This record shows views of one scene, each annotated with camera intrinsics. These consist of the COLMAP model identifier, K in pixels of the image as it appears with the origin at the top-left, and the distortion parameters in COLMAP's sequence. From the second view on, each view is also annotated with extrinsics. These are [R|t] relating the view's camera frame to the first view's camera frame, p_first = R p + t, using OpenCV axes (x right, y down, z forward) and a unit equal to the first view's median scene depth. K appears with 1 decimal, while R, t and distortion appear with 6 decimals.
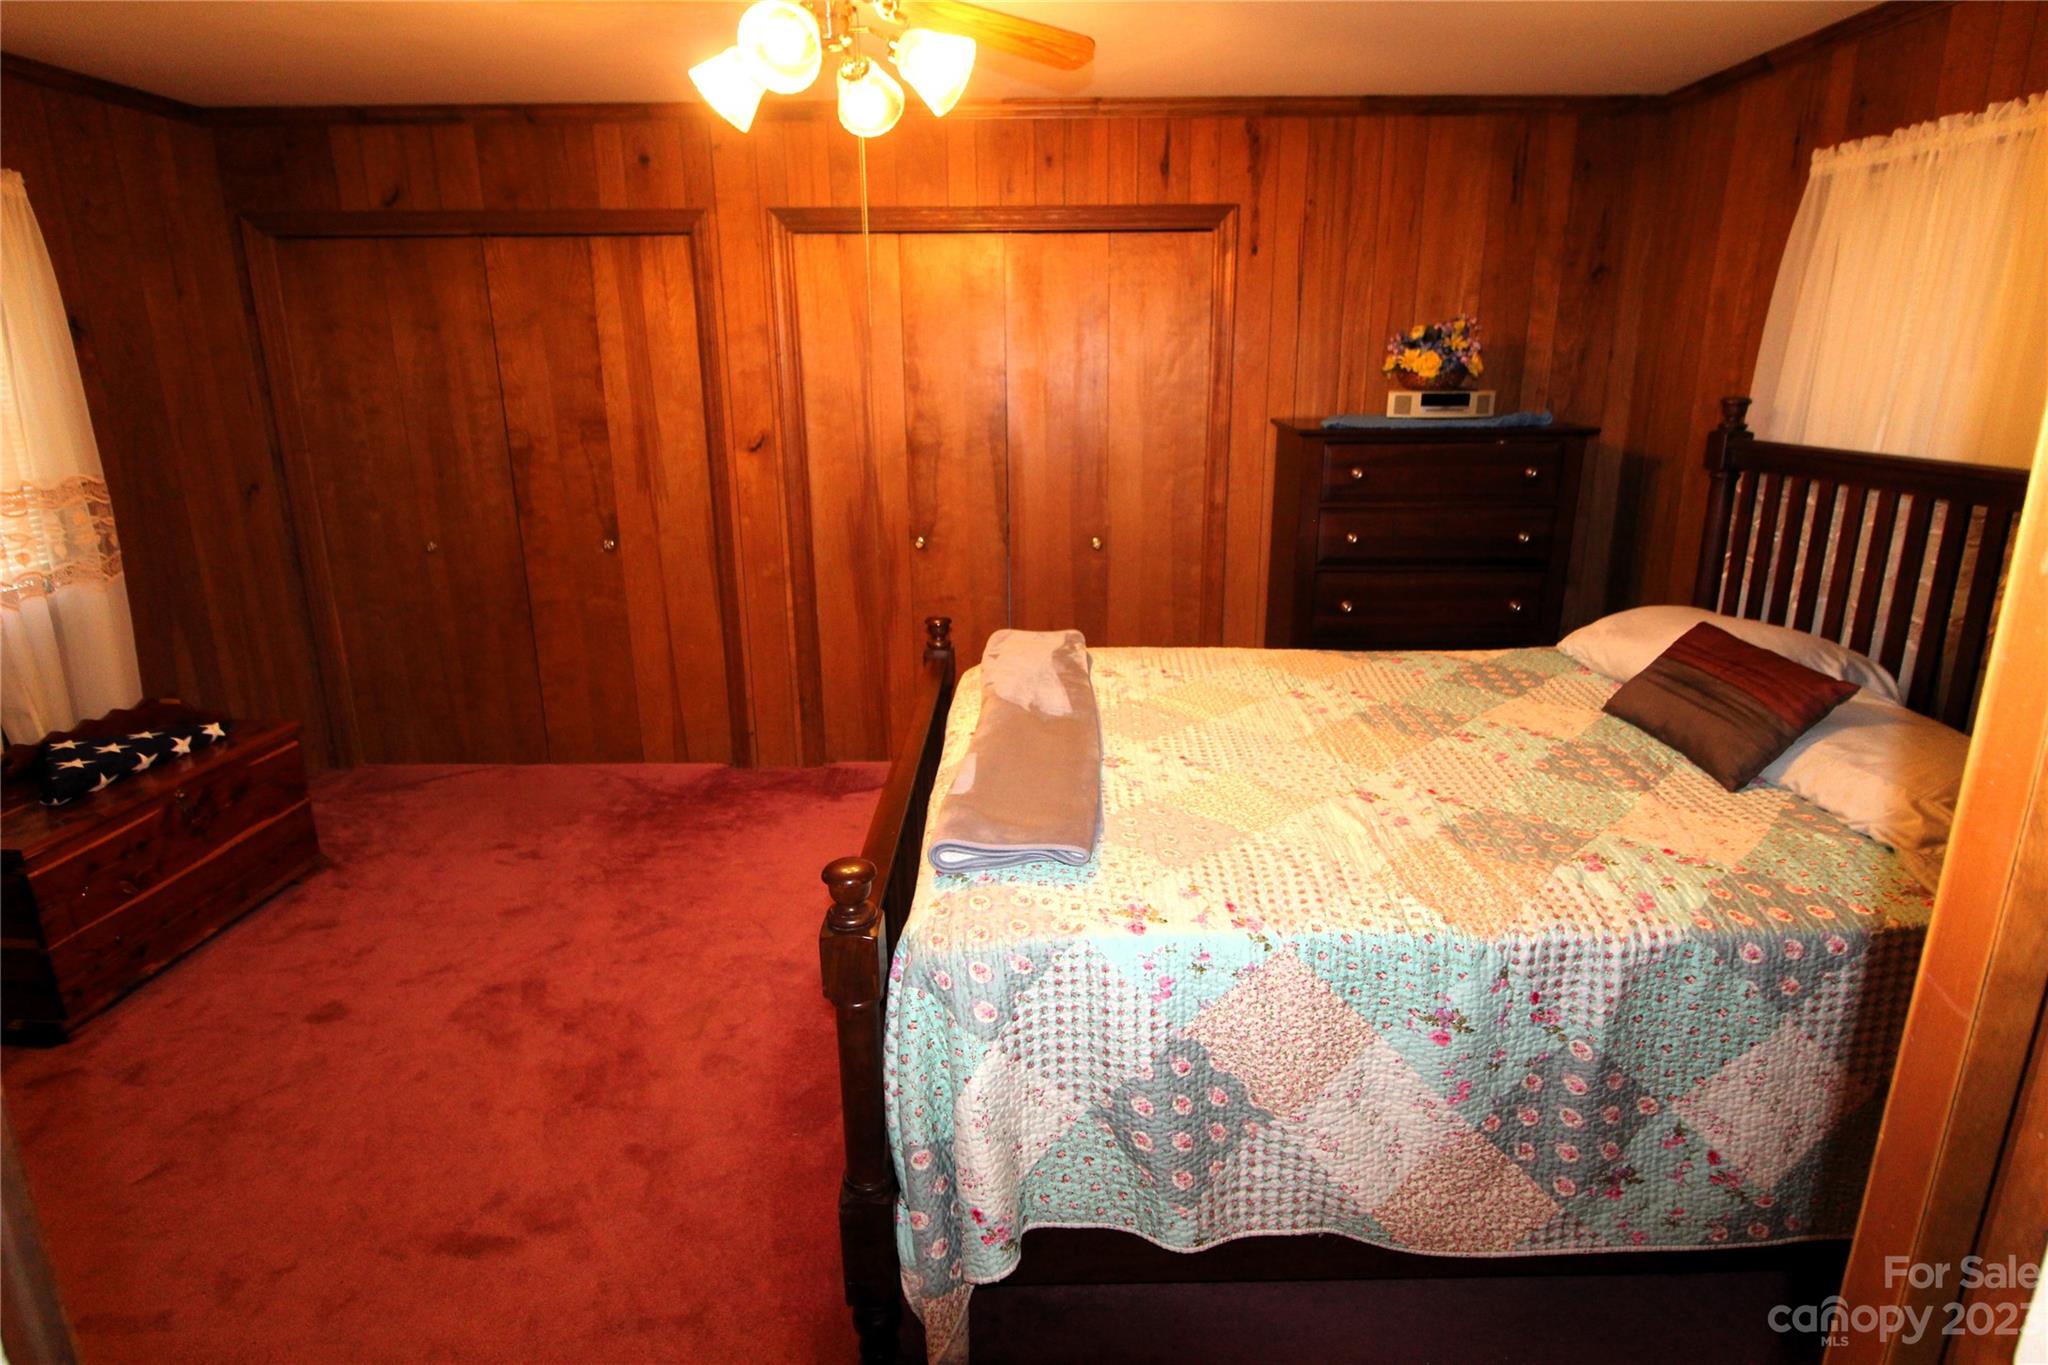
lens RADIAL K [[1073.2, 0, 1038.5], [0, 1073.2, 641.8], [0, 0, 1]] dist [0.014451, -0.016305]
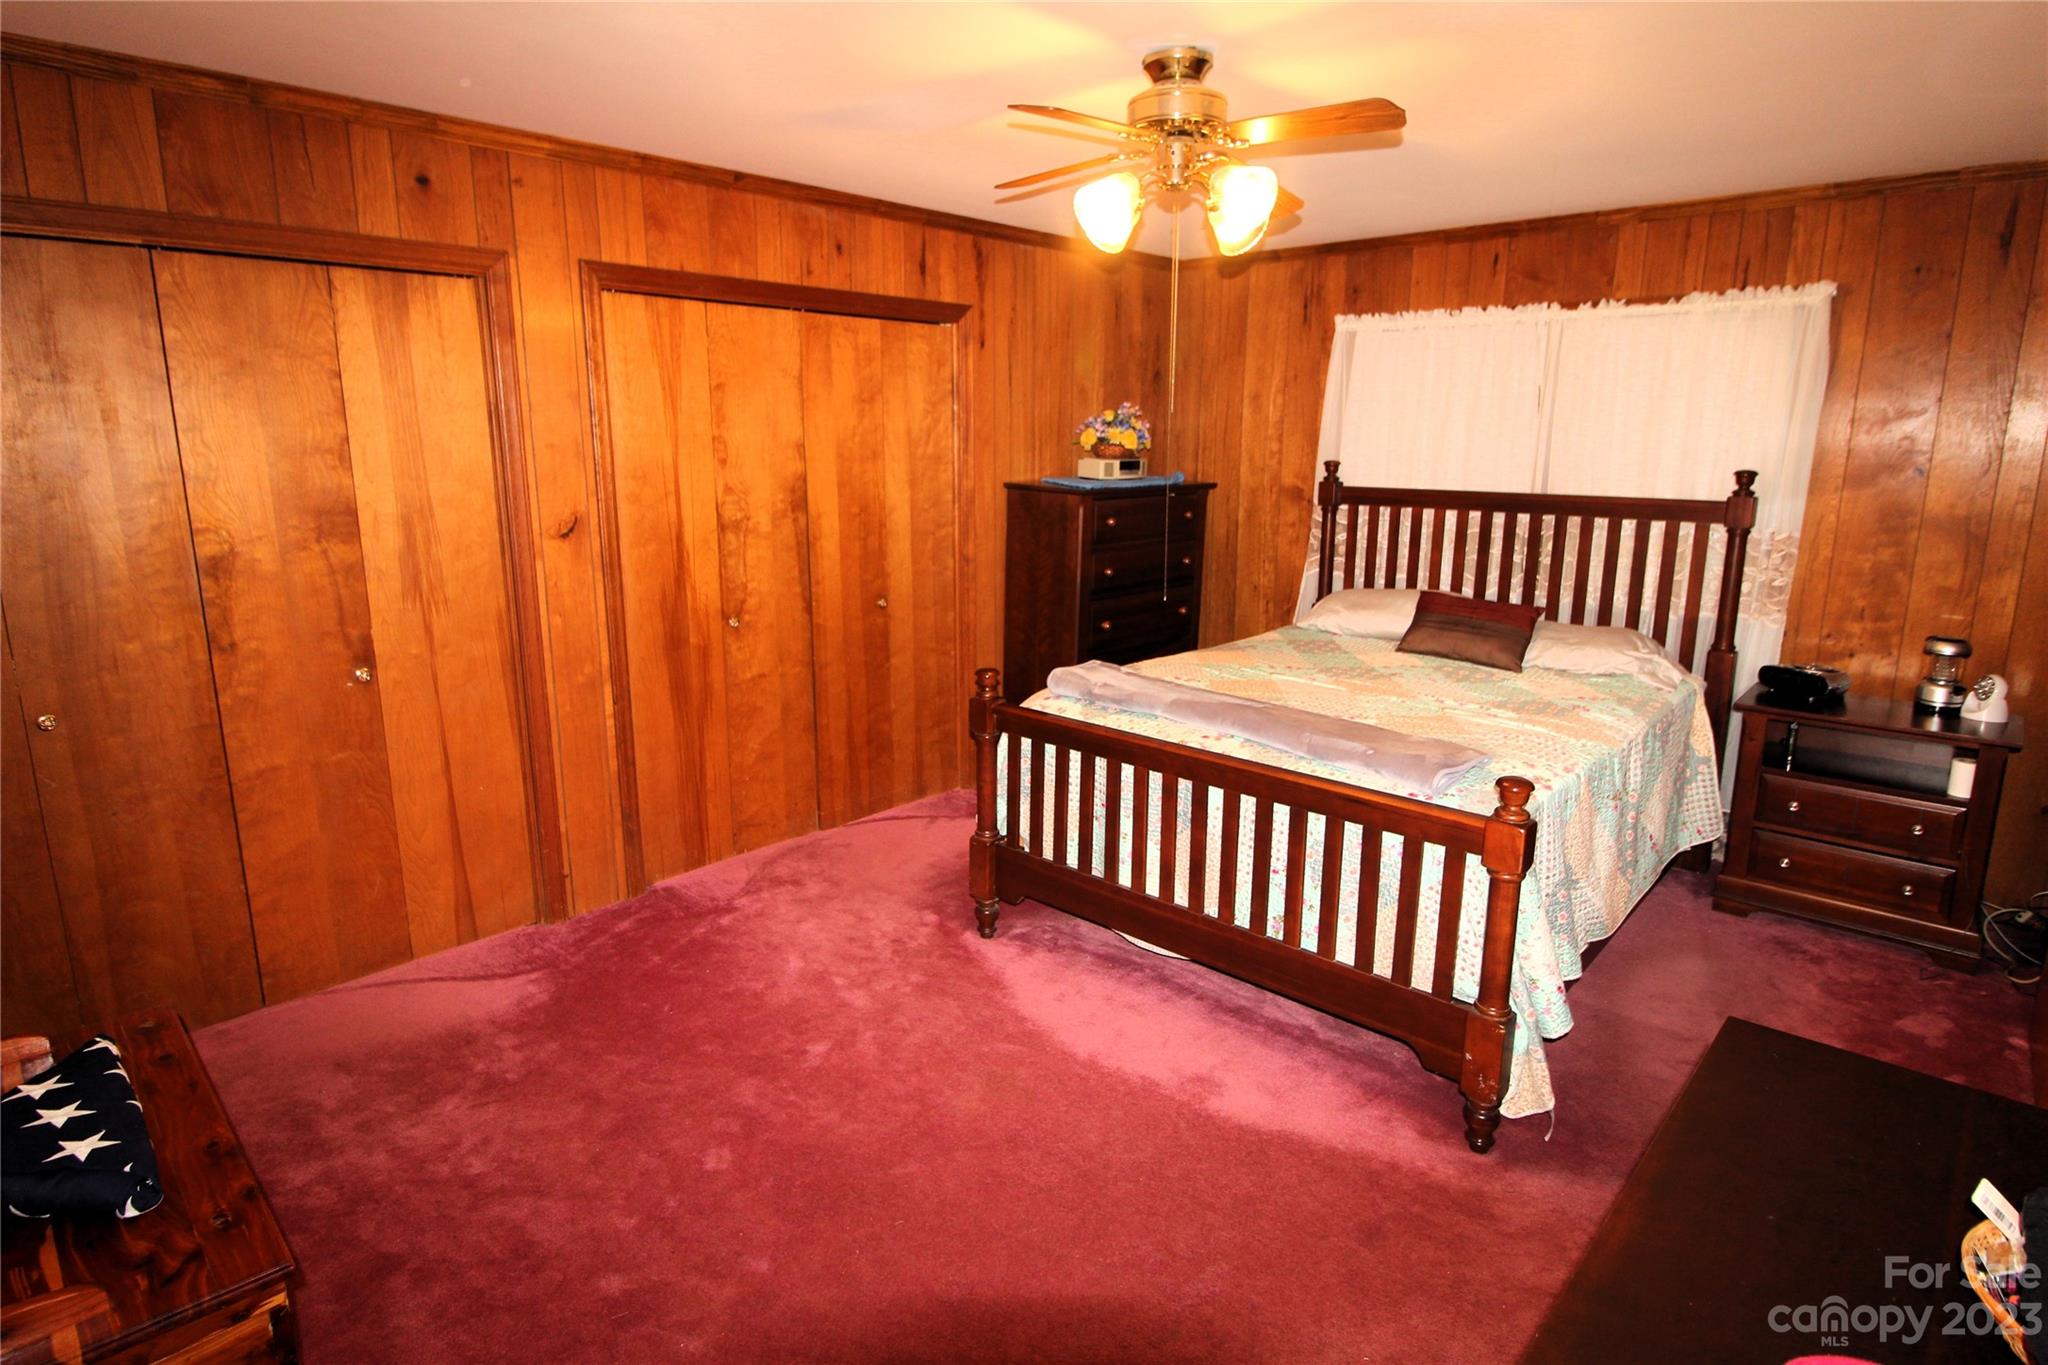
lens RADIAL K [[1073.2, 0, 1038.5], [0, 1073.2, 641.8], [0, 0, 1]] dist [0.014451, -0.016305]
pose [[0.681163, -0.132982, 0.719953, -0.646967], [0.176411, 0.984204, 0.014885, -0.044511], [-0.710561, 0.116868, 0.693863, 0.162382]]
